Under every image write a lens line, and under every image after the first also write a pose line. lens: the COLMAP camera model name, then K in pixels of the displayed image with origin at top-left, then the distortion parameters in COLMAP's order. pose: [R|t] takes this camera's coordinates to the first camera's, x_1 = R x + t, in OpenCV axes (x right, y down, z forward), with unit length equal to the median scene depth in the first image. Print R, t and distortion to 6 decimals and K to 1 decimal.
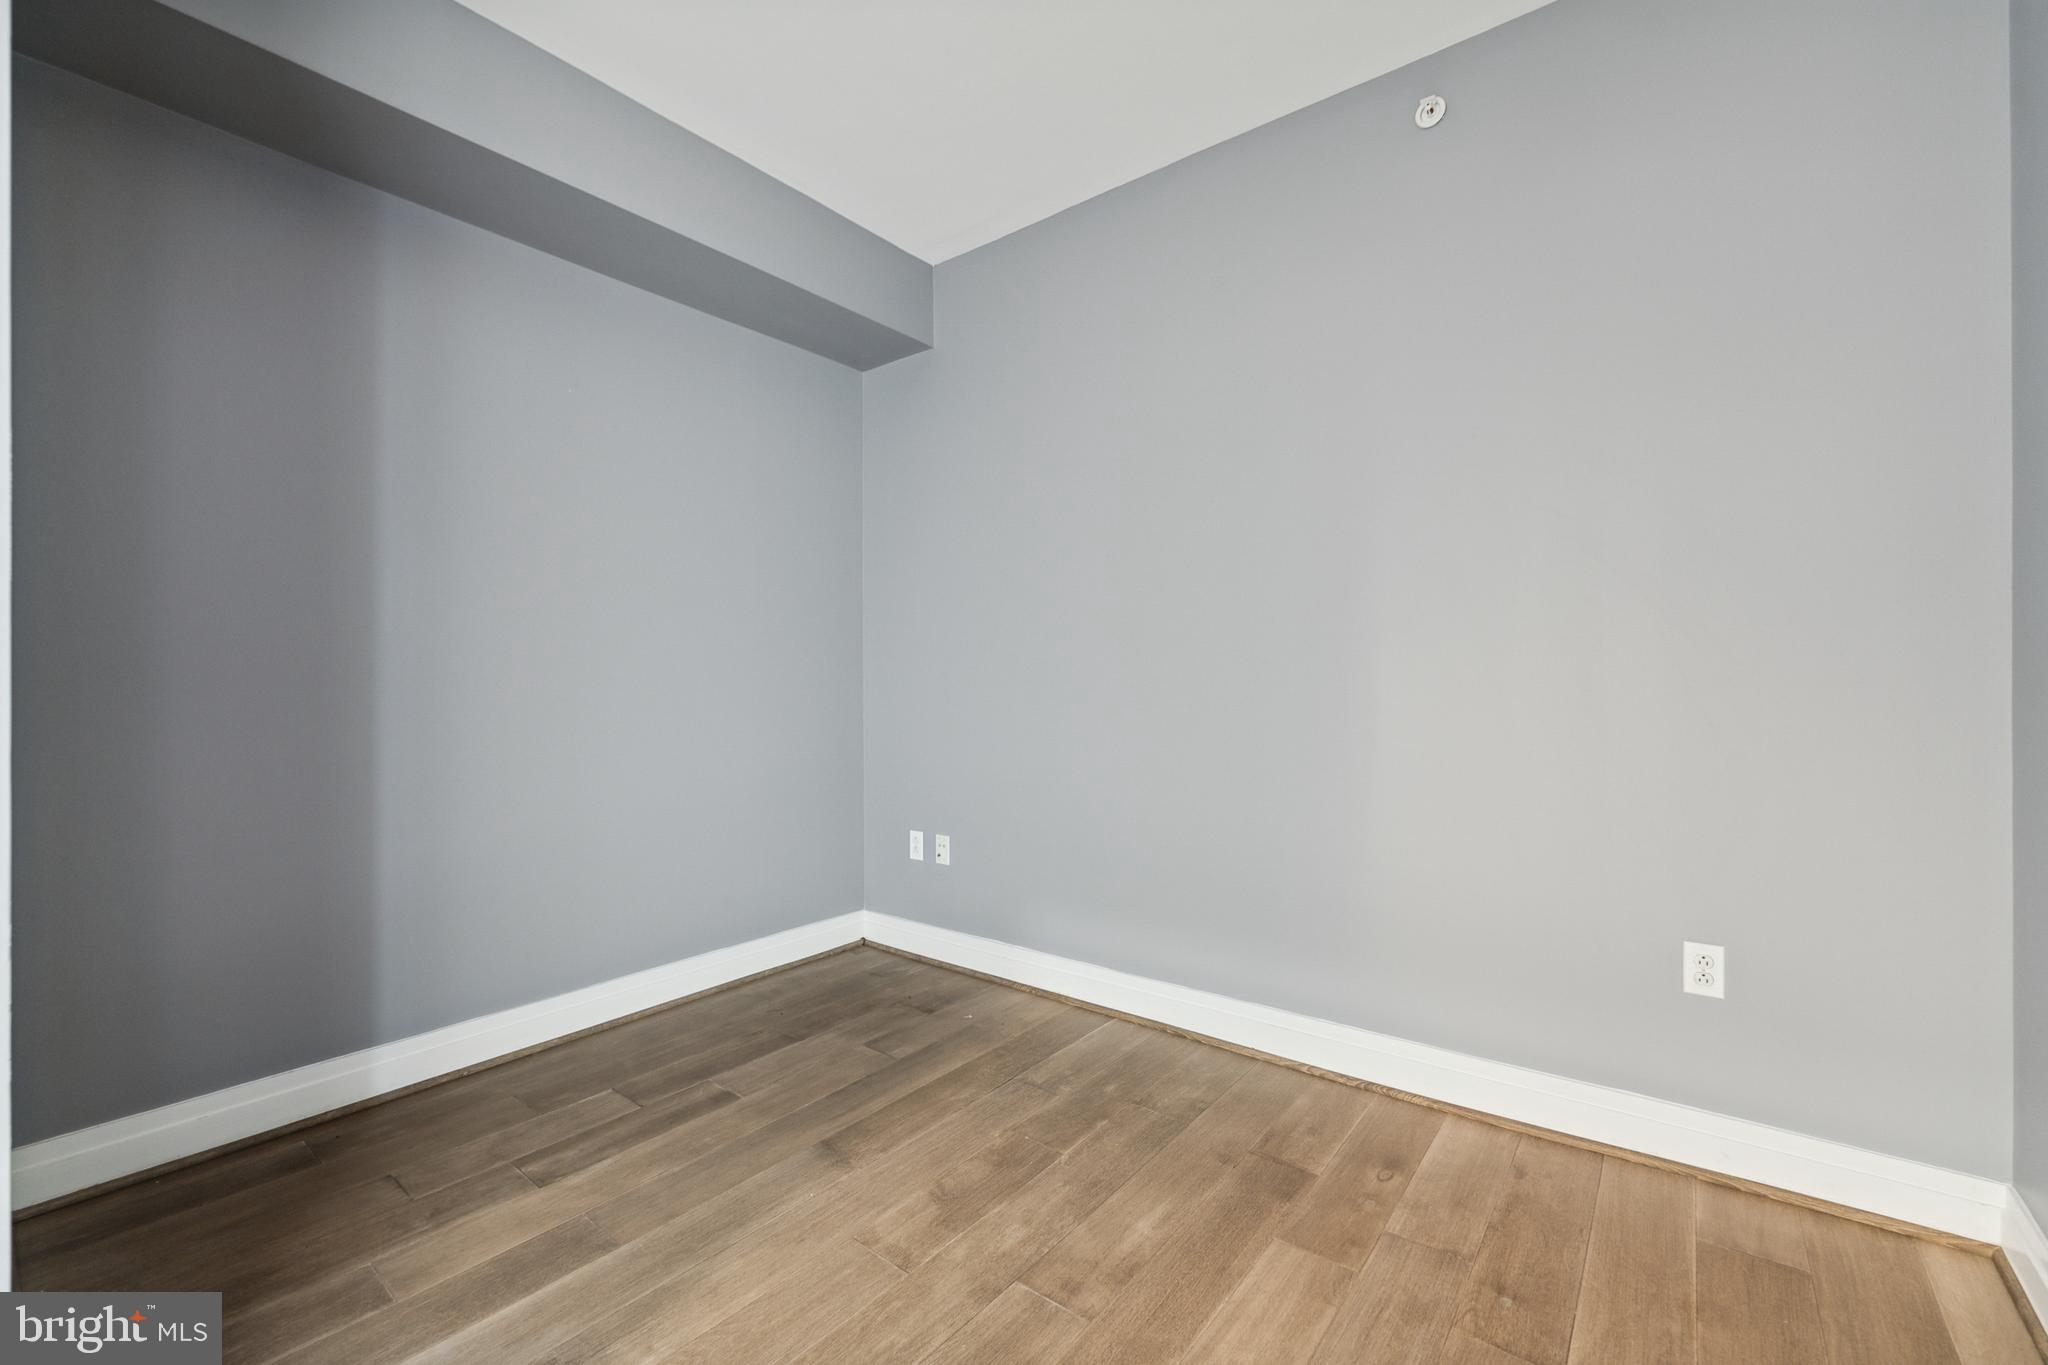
lens RADIAL K [[828.5, 0, 1025.4], [0, 828.5, 689.3], [0, 0, 1]] dist [-0.000003, -0.000465]
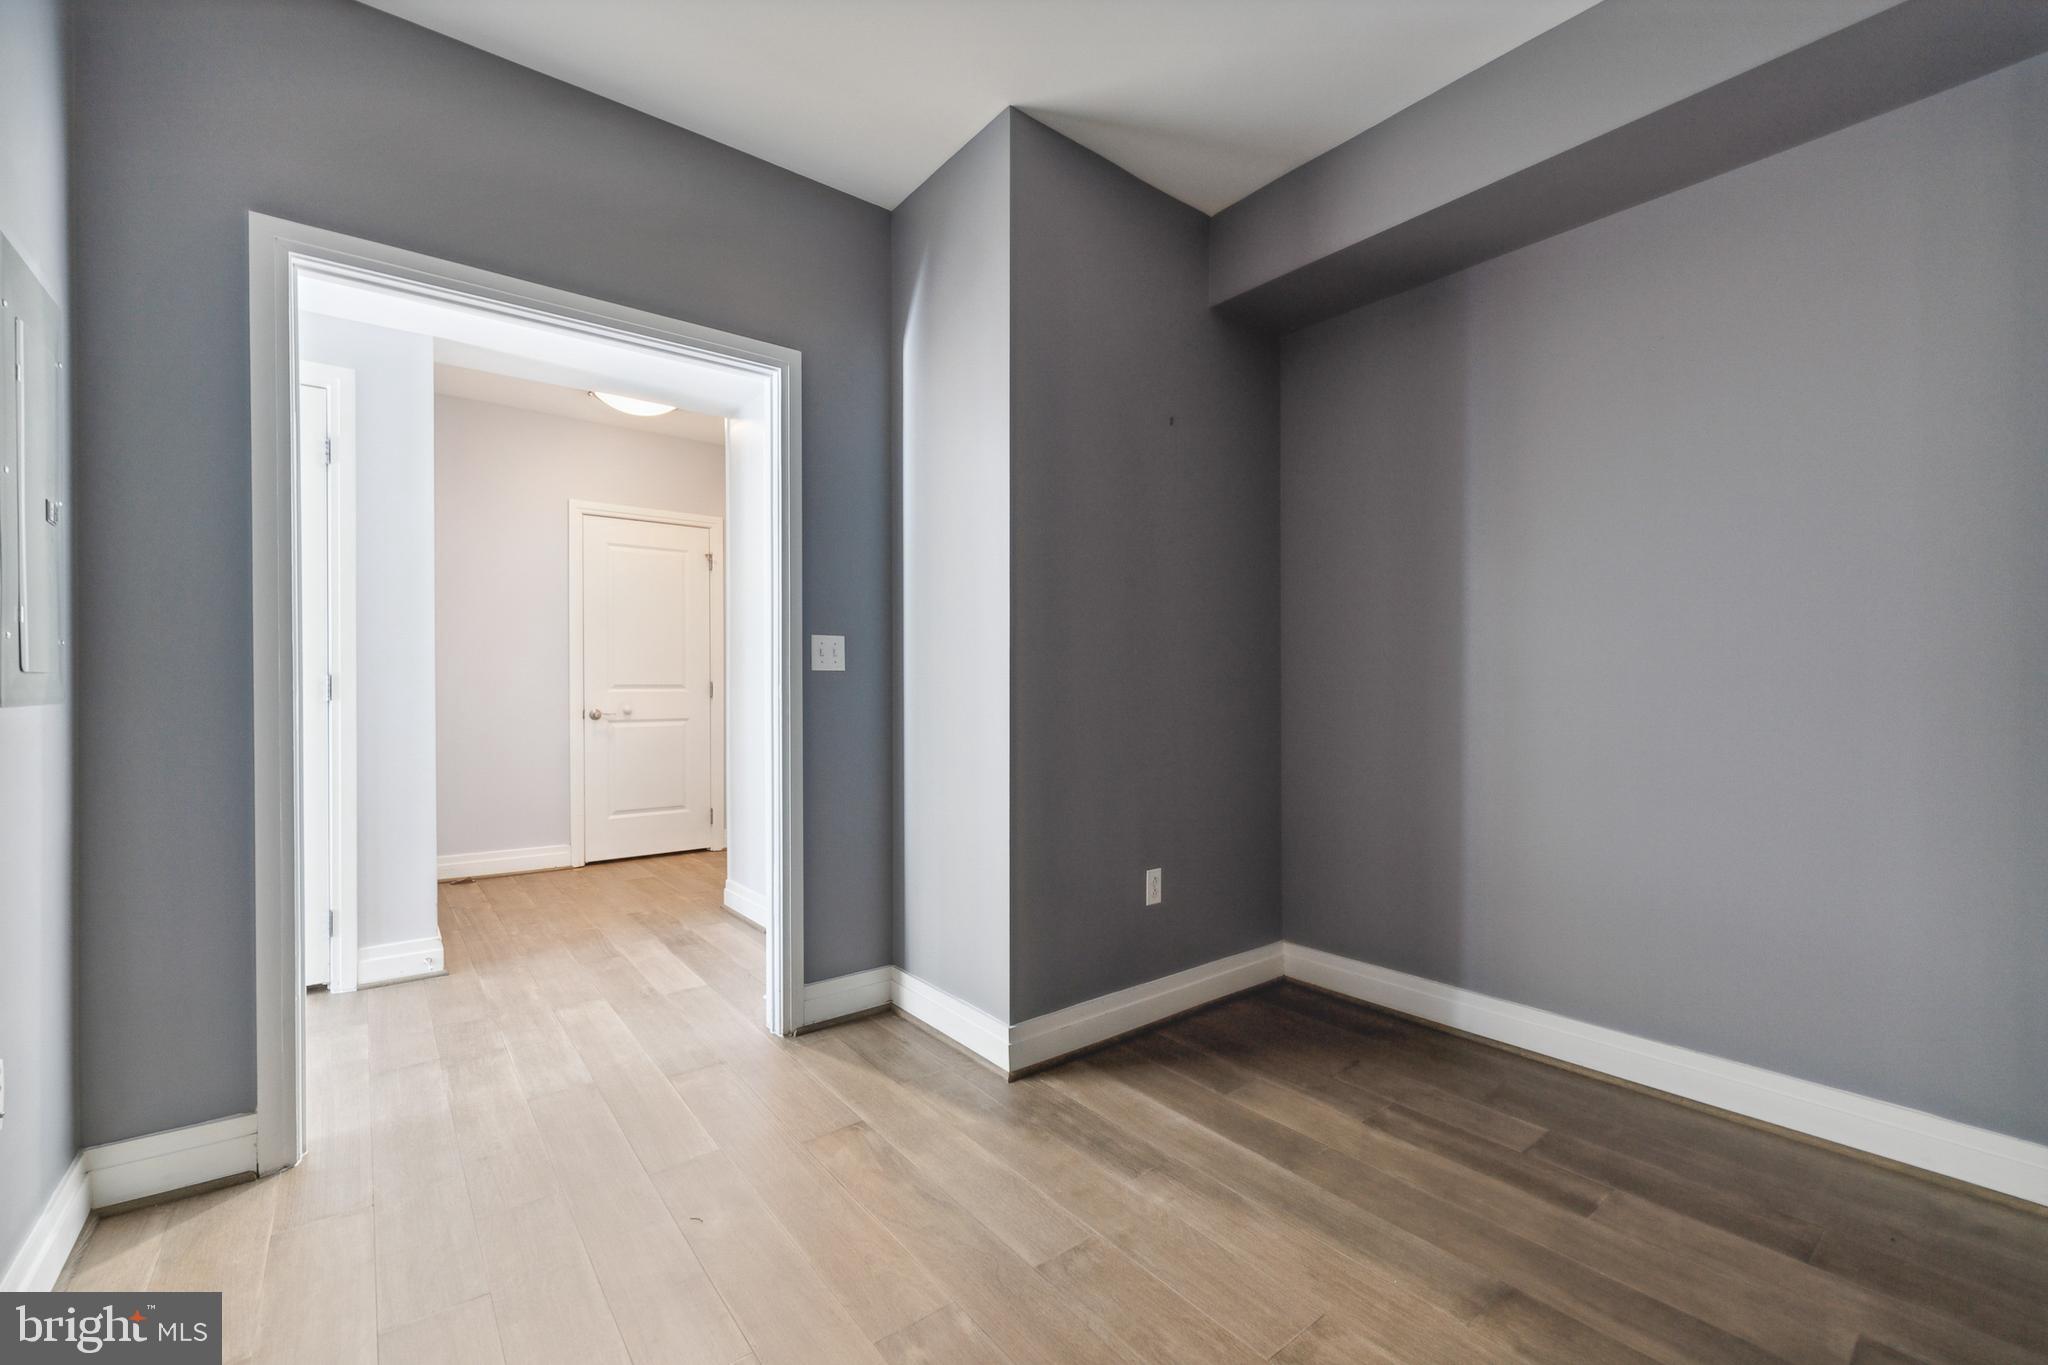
lens RADIAL K [[849.2, 0, 1024.0], [0, 849.2, 682.5], [0, 0, 1]] dist [-0.000166, -0.000064]
pose [[-0.218161, 0.003173, -0.975908, 0.599141], [-0.006657, 0.999967, 0.004739, -0.012302], [0.975890, 0.007530, -0.218133, 0.709424]]
